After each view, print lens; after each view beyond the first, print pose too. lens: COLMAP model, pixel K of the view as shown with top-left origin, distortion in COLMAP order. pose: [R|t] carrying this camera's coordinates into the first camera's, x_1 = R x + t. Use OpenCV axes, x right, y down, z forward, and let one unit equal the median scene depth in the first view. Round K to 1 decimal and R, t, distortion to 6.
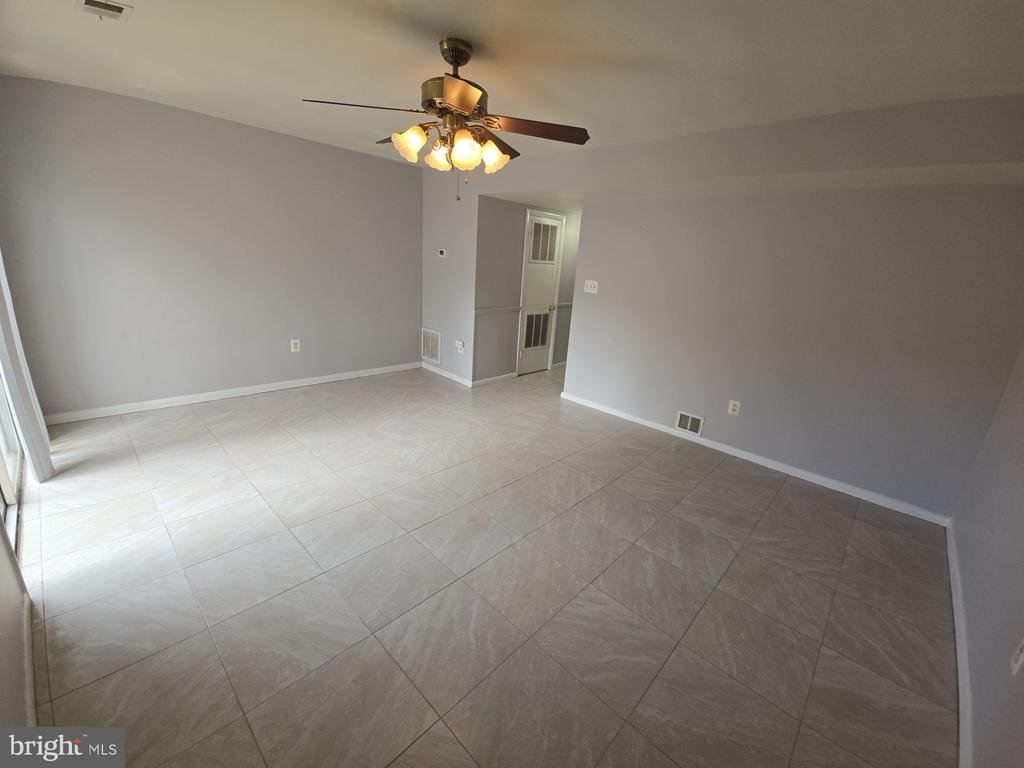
lens RADIAL K [[410.4, 0, 511.6], [0, 410.4, 378.6], [0, 0, 1]] dist [-0.000515, -0.000045]
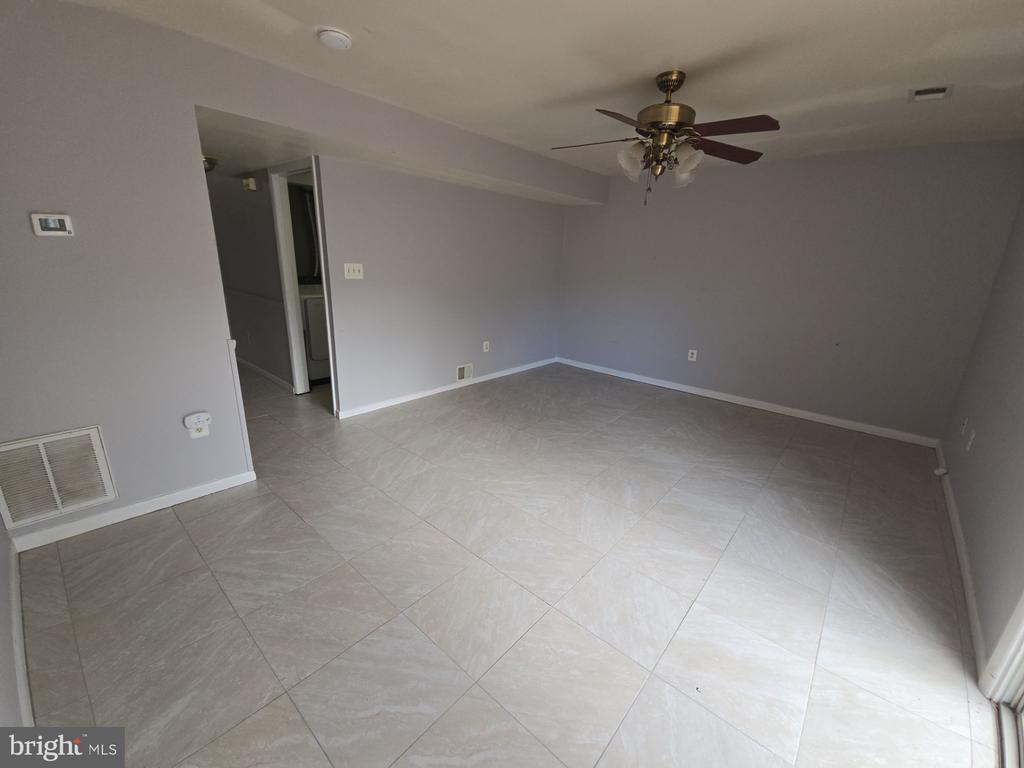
lens RADIAL K [[423.8, 0, 523.5], [0, 423.8, 385.0], [0, 0, 1]] dist [-0.000536, -0.000390]
pose [[-0.047578, -0.356817, 0.932962, -0.751525], [0.240529, 0.902443, 0.357410, -0.261510], [-0.969475, 0.241409, 0.042888, 0.756028]]
